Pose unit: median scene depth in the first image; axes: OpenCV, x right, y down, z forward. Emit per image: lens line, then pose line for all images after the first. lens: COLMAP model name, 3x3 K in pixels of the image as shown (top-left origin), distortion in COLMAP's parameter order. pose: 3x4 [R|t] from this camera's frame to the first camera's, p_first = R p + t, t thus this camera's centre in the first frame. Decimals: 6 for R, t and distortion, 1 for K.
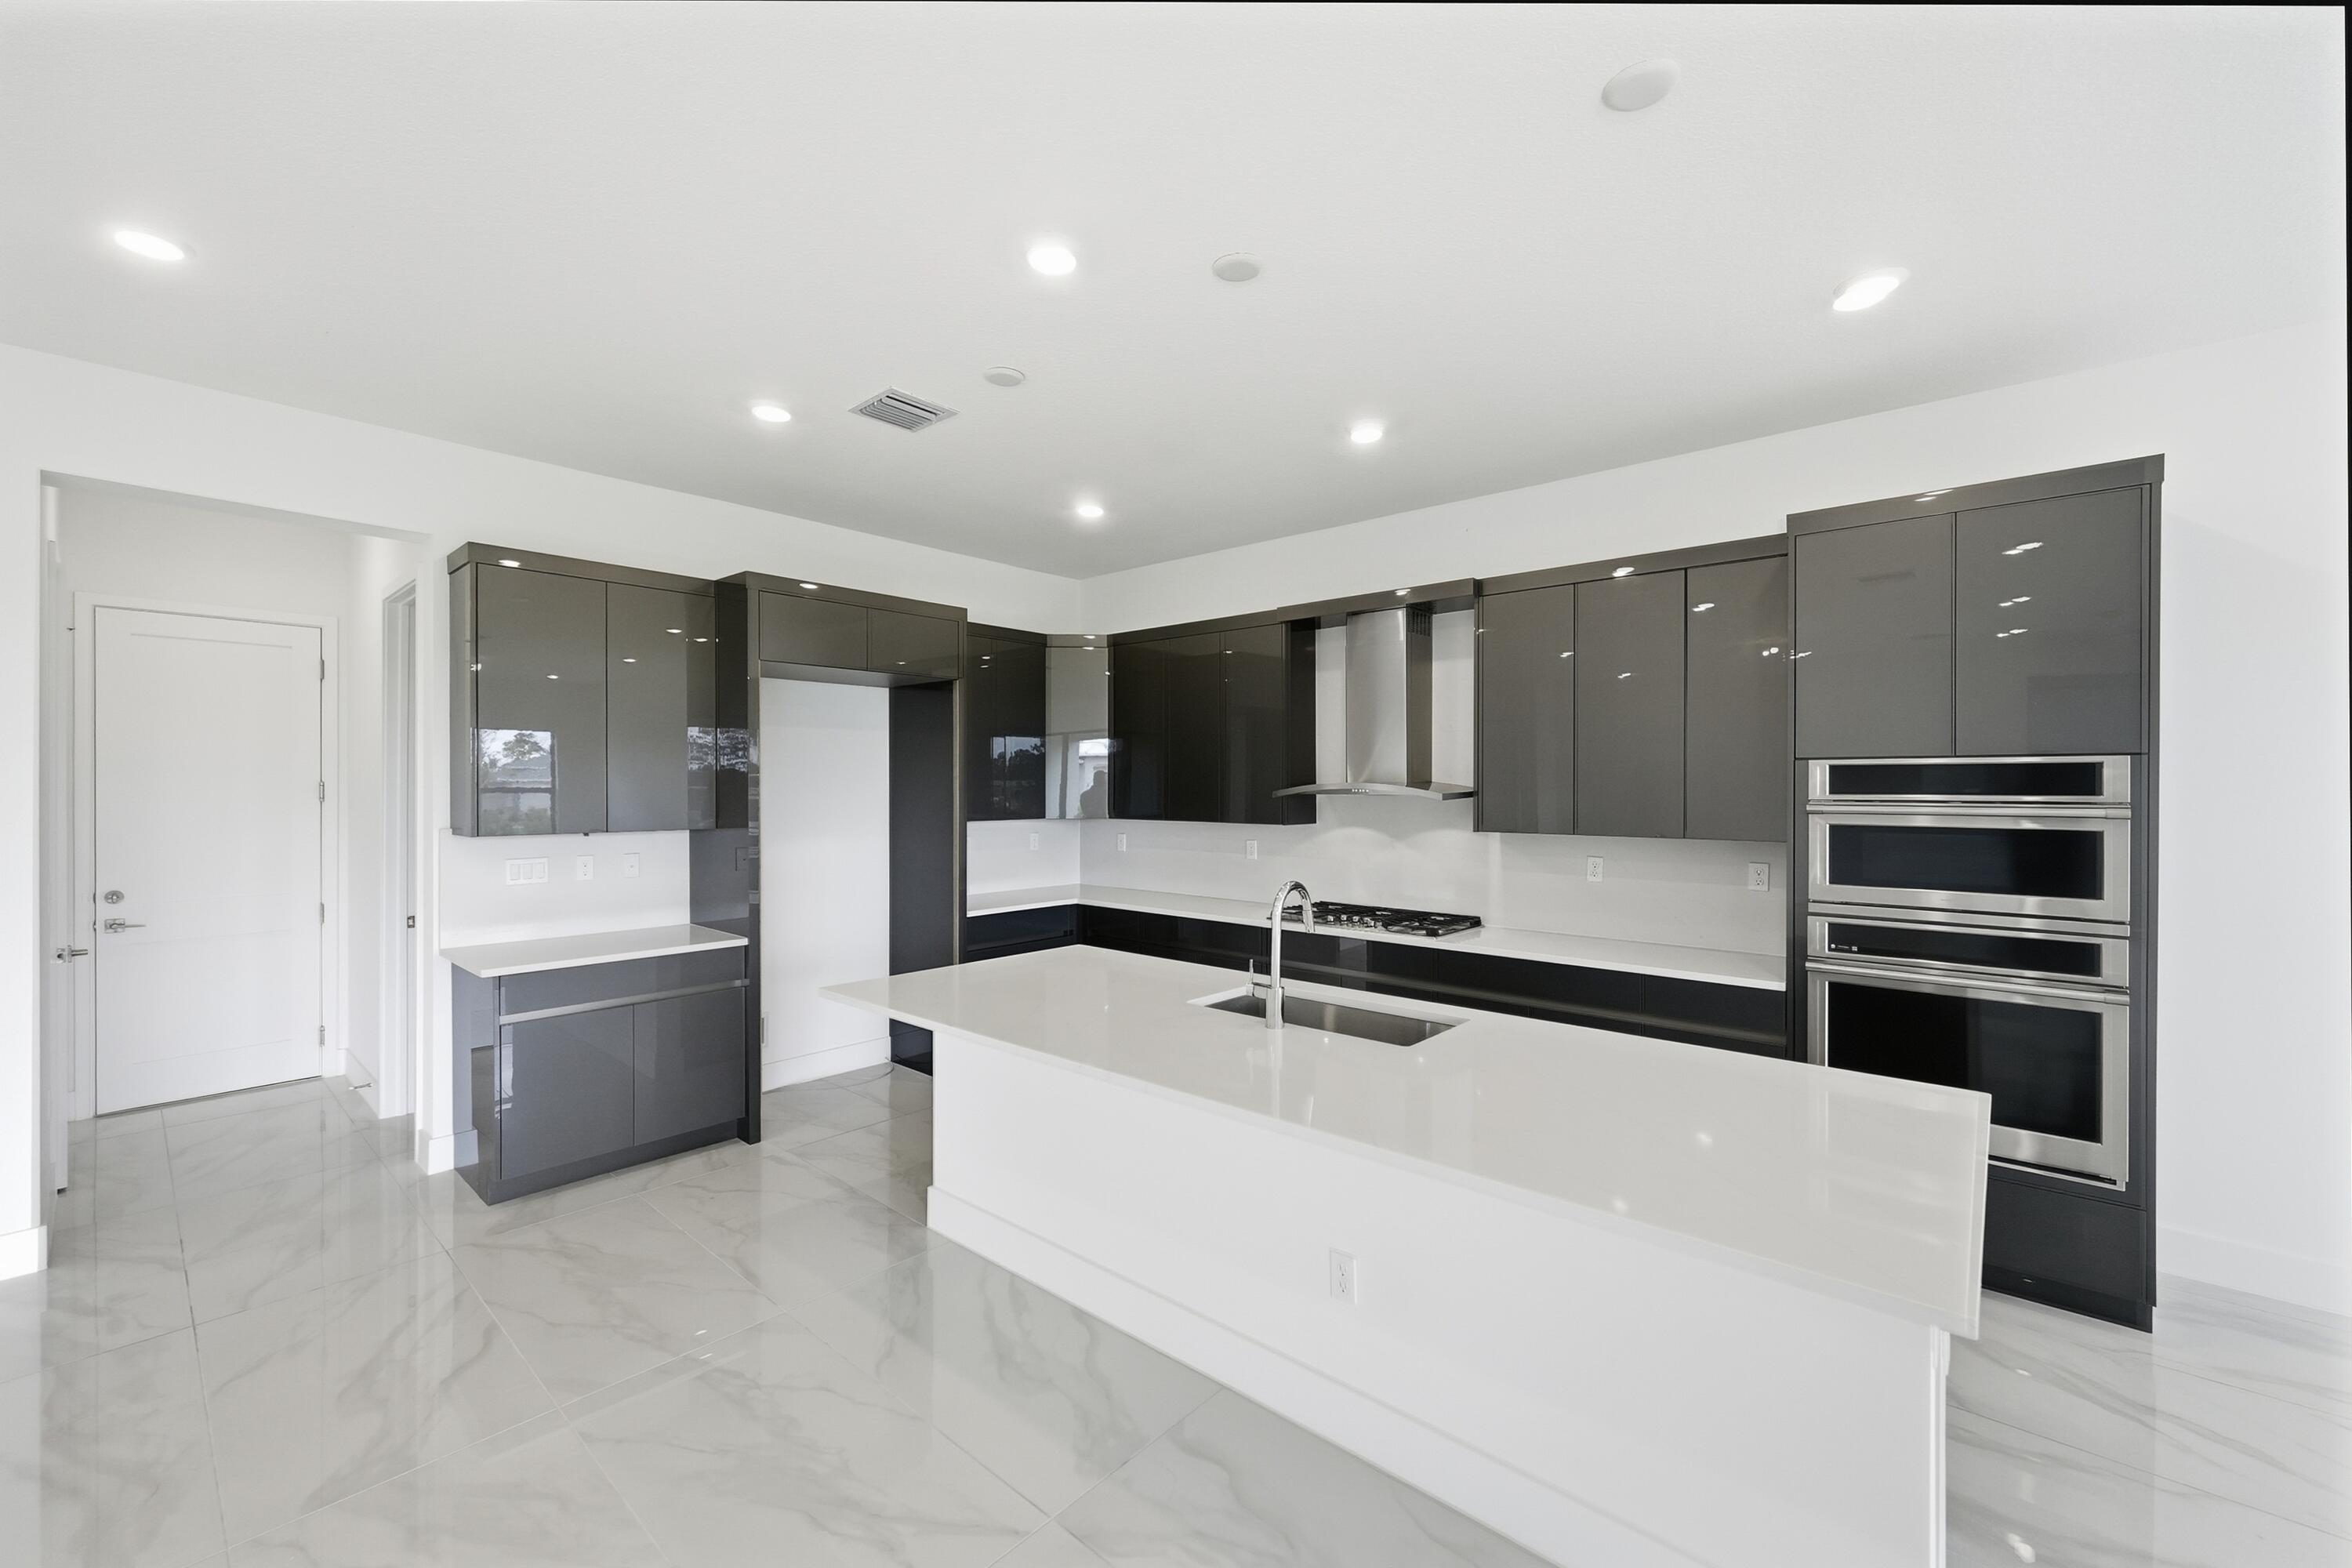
lens RADIAL K [[962.4, 0, 1143.1], [0, 962.4, 783.1], [0, 0, 1]] dist [0.002438, -0.000701]
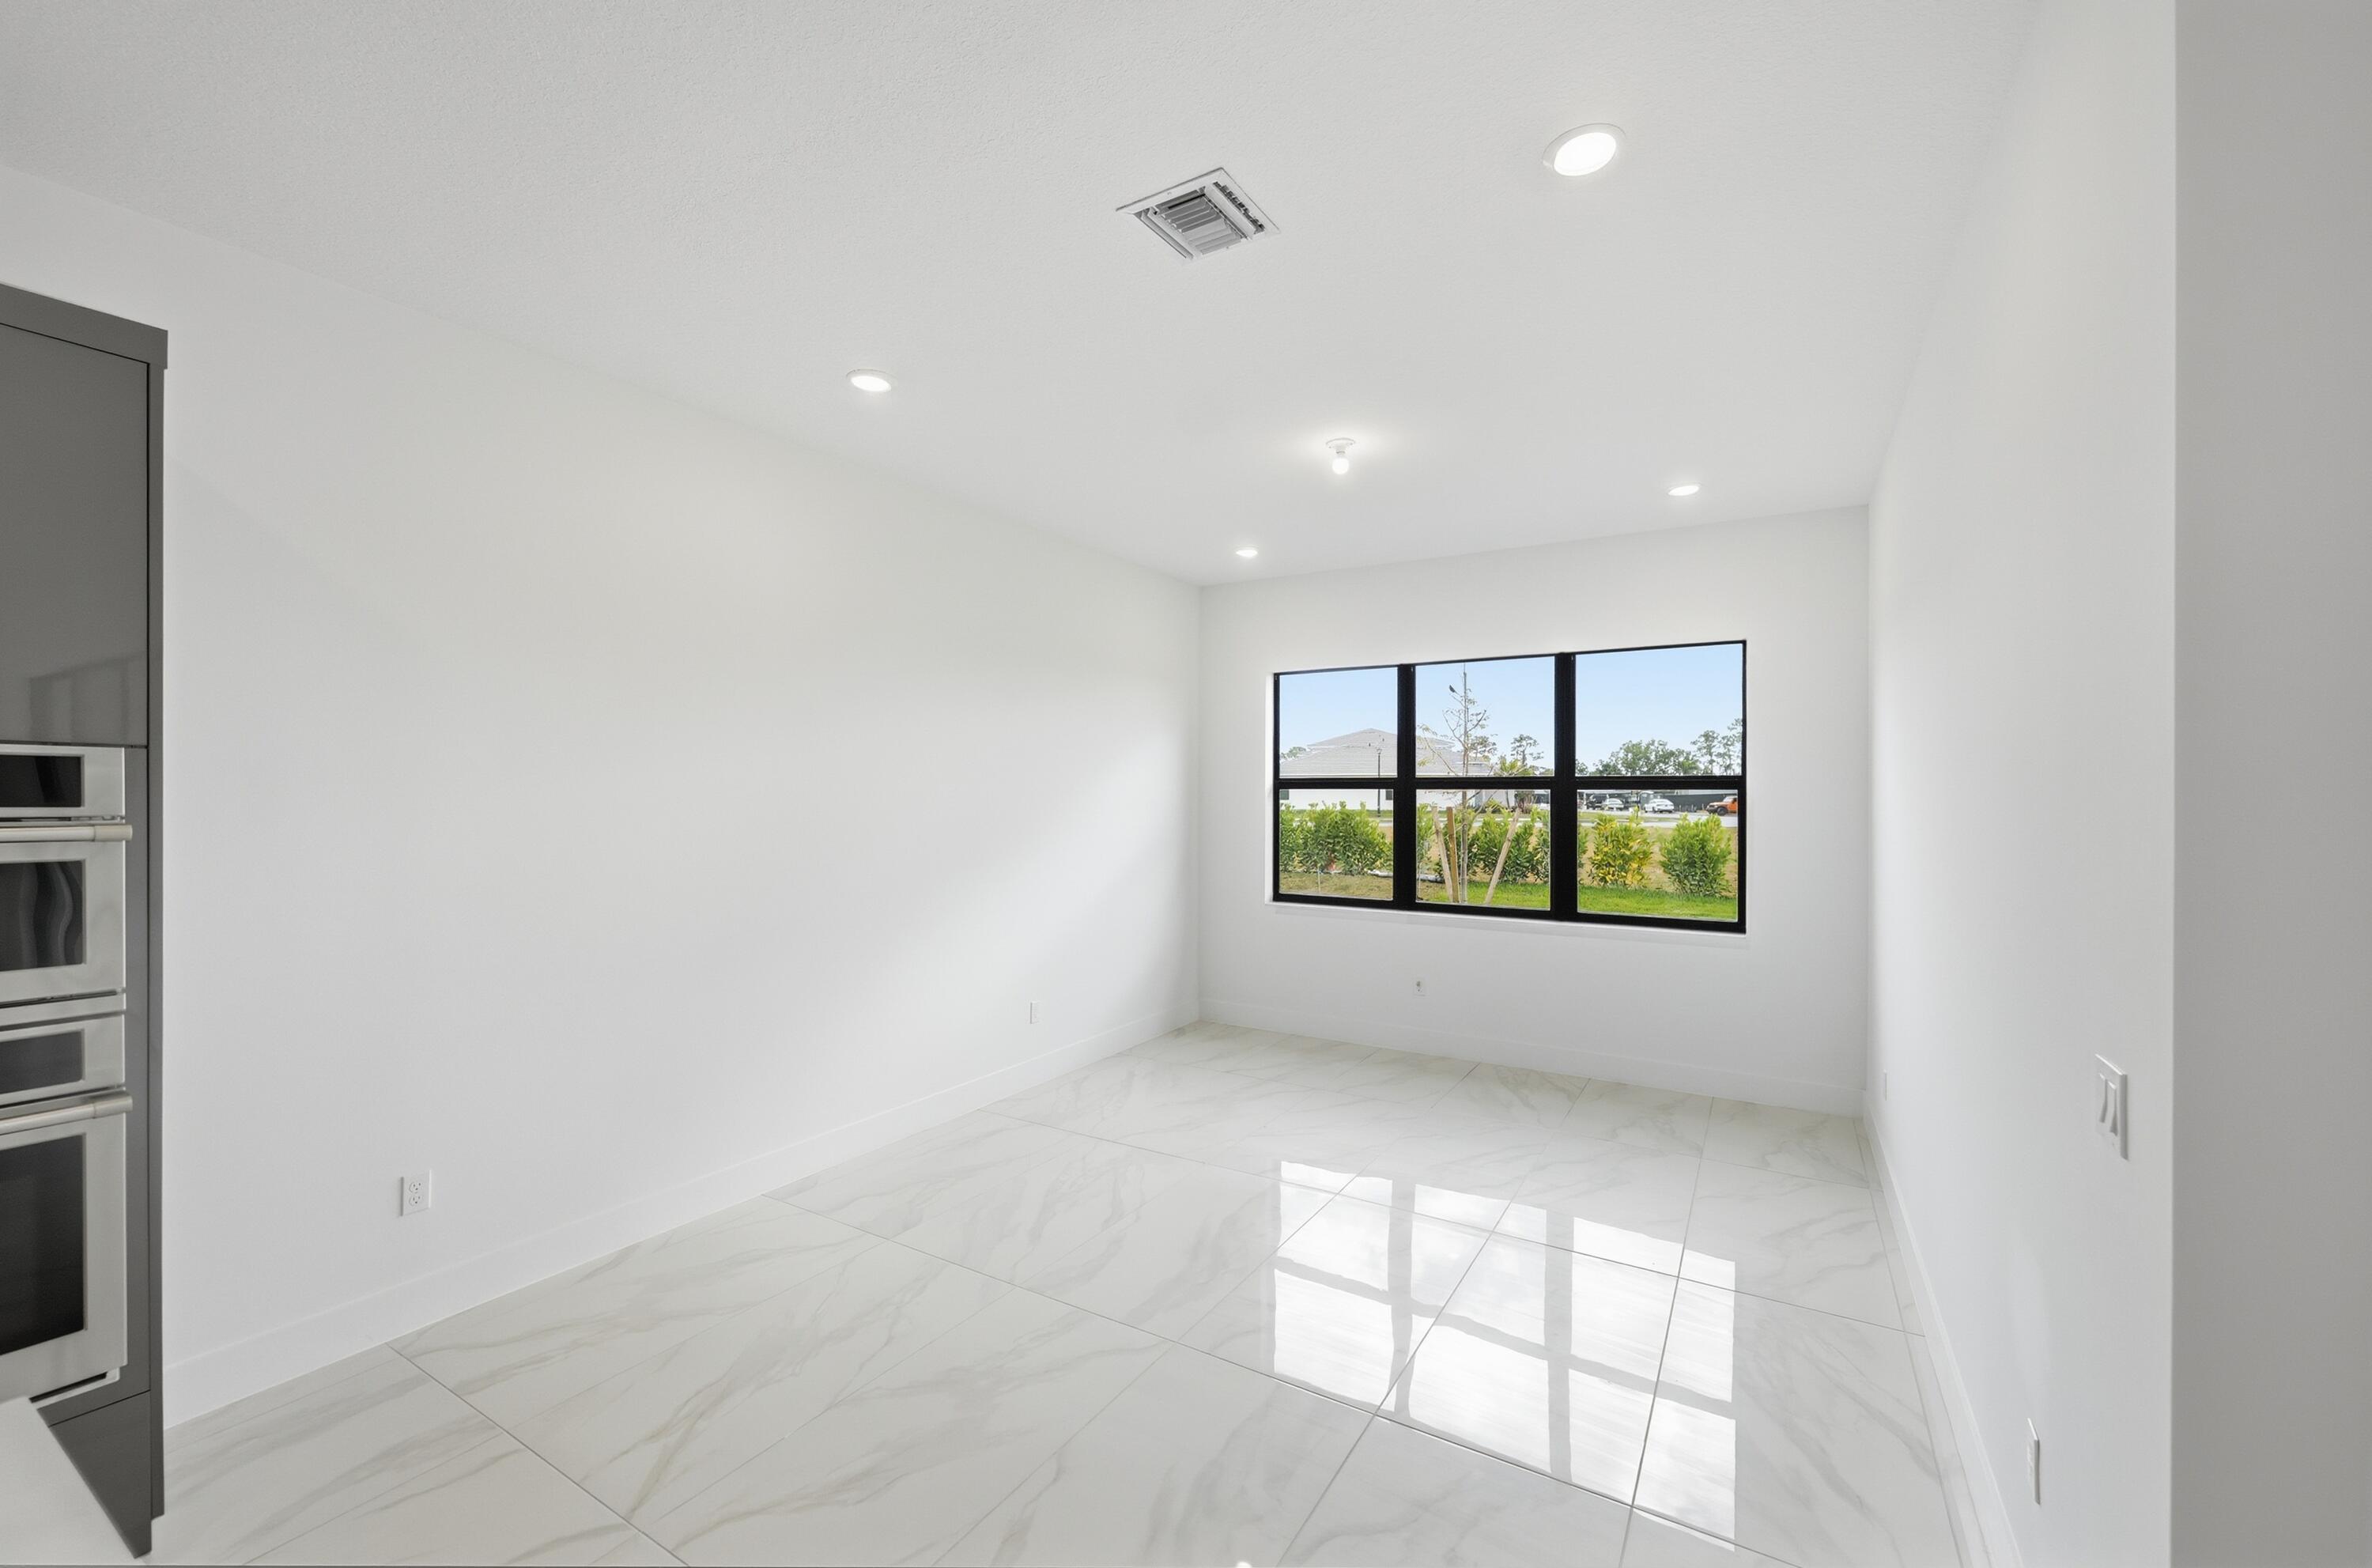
lens RADIAL K [[962.1, 0, 1201.0], [0, 962.1, 794.6], [0, 0, 1]] dist [-0.001241, 0.000366]
pose [[-0.200850, -0.004096, 0.979613, 0.165975], [0.001240, 0.999989, 0.004436, 0.002455], [-0.979621, 0.002106, -0.200843, 0.326899]]
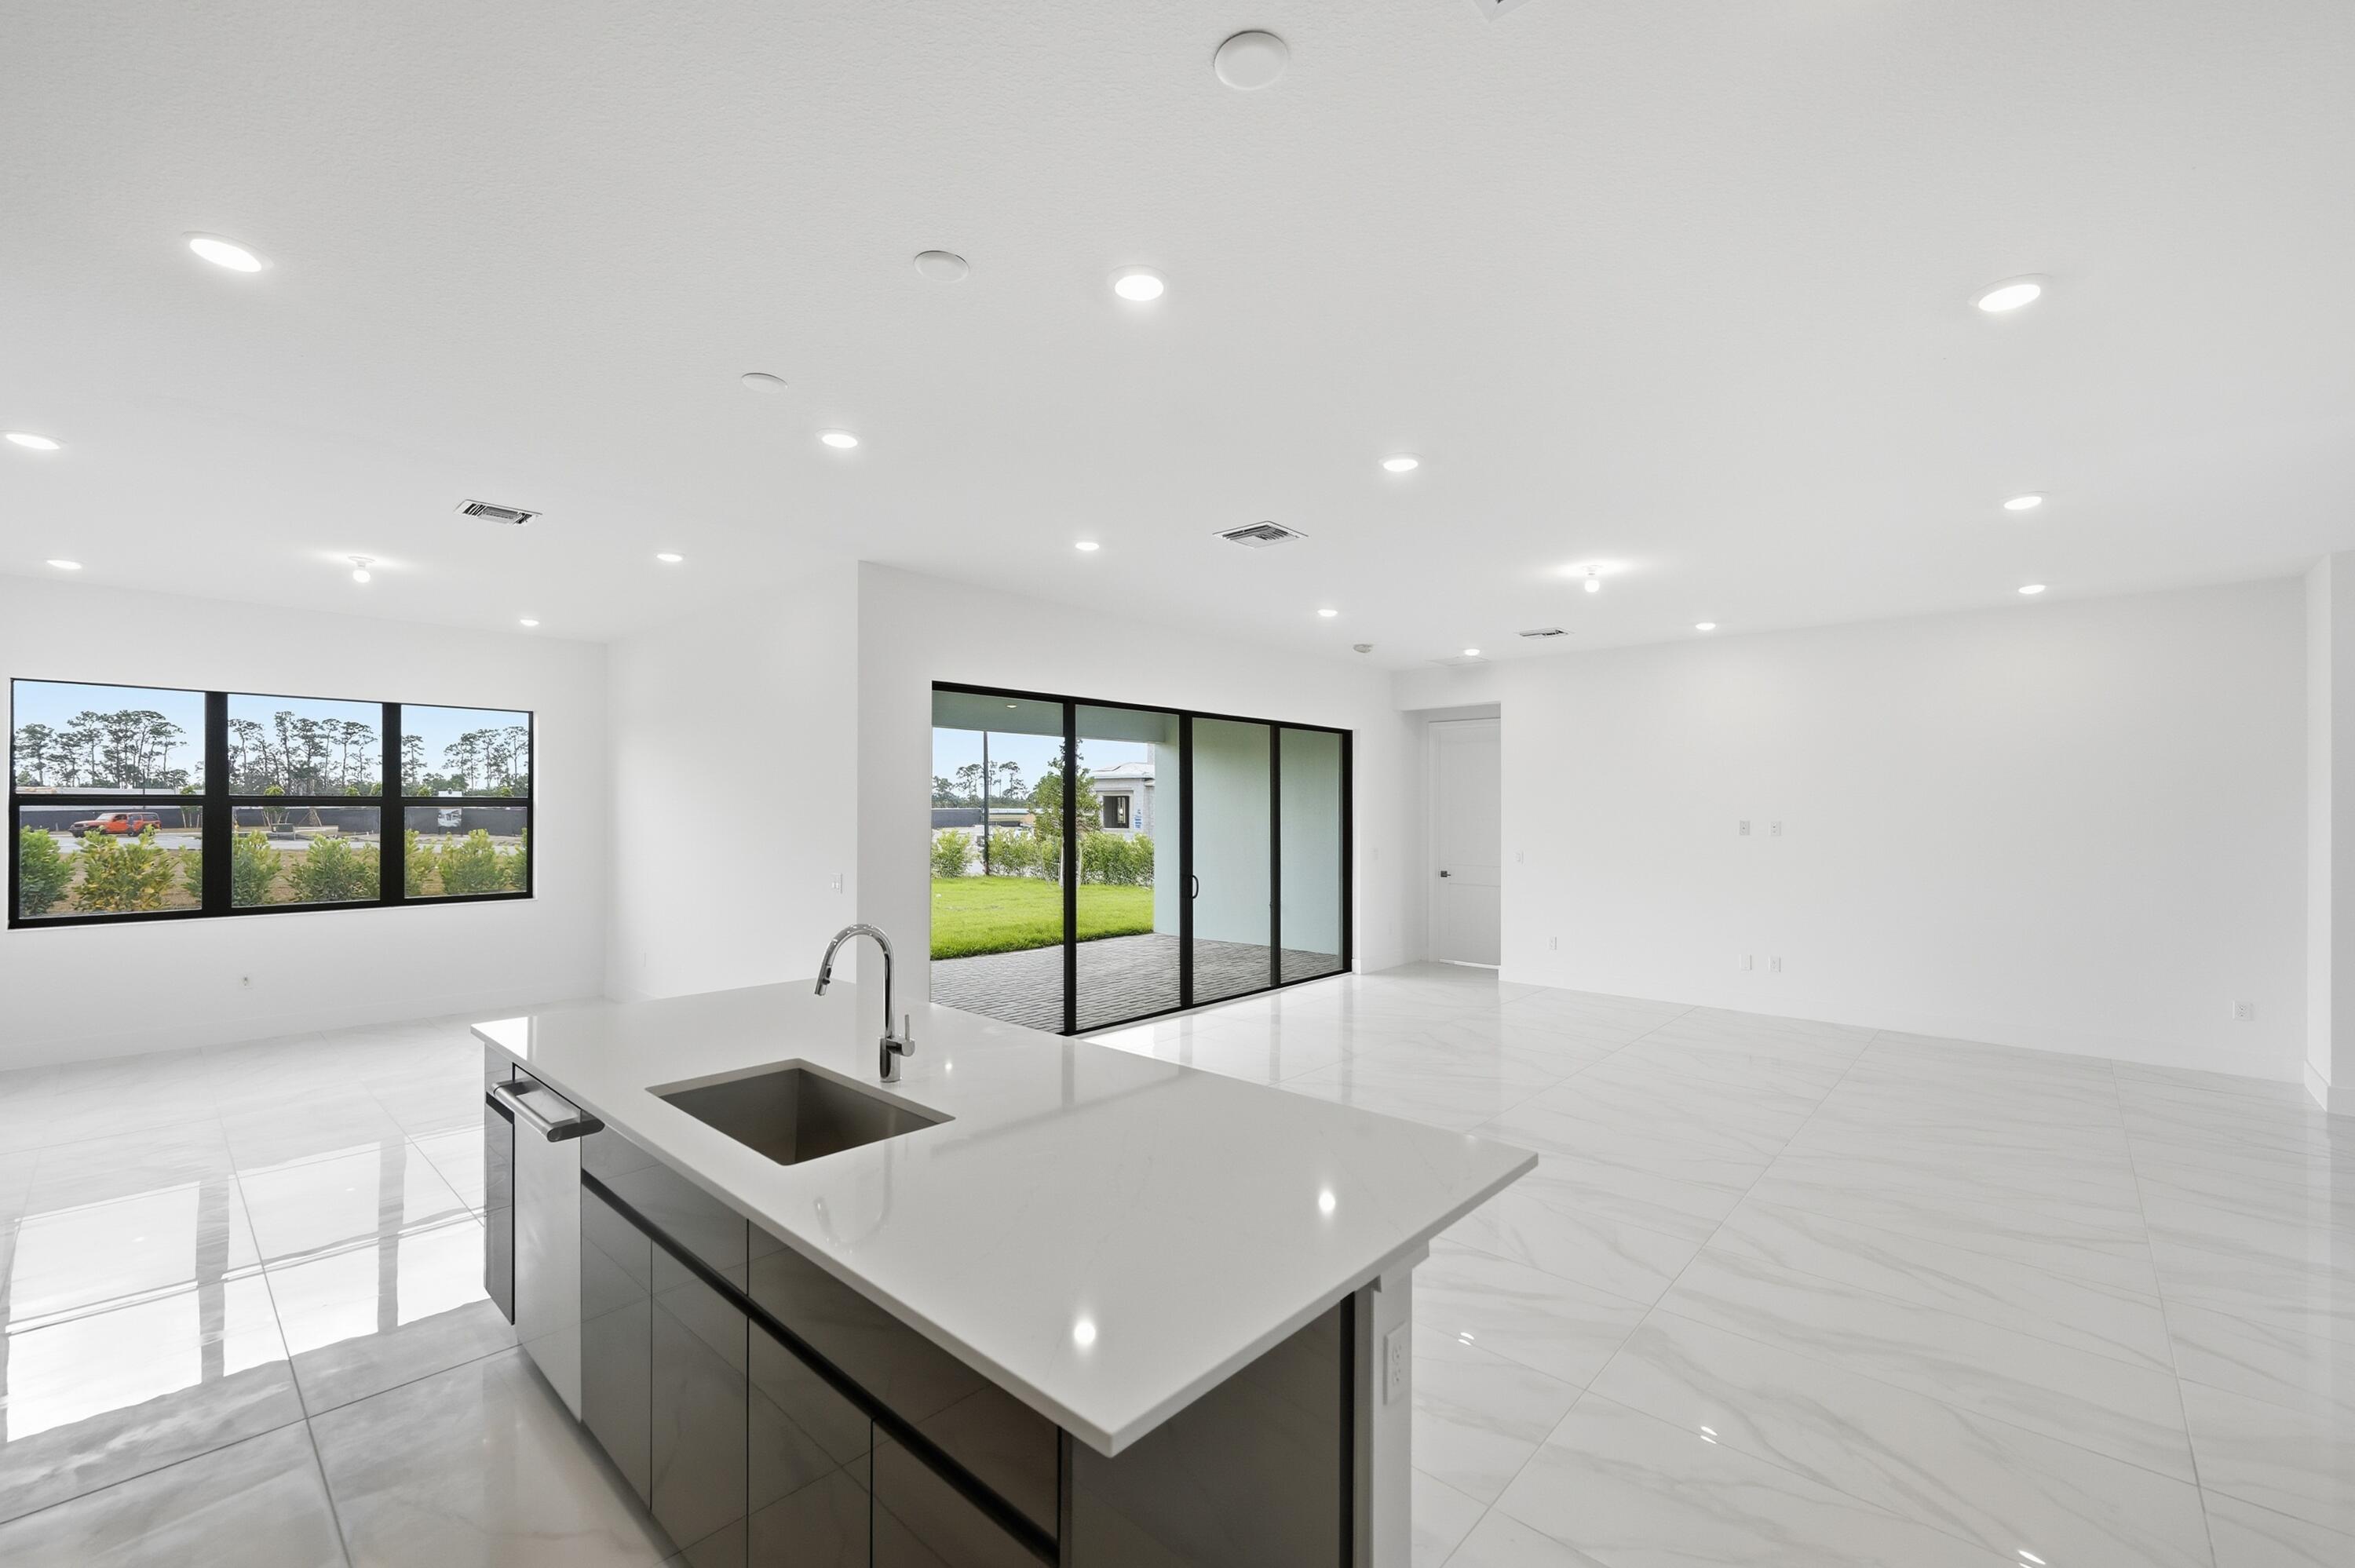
lens RADIAL K [[963.5, 0, 1160.6], [0, 963.5, 811.0], [0, 0, 1]] dist [0.002438, -0.000701]
pose [[-0.999955, -0.002449, 0.009141, -0.106524], [-0.002410, 0.999988, 0.004271, -0.001988], [-0.009151, 0.004249, -0.999949, 1.599090]]
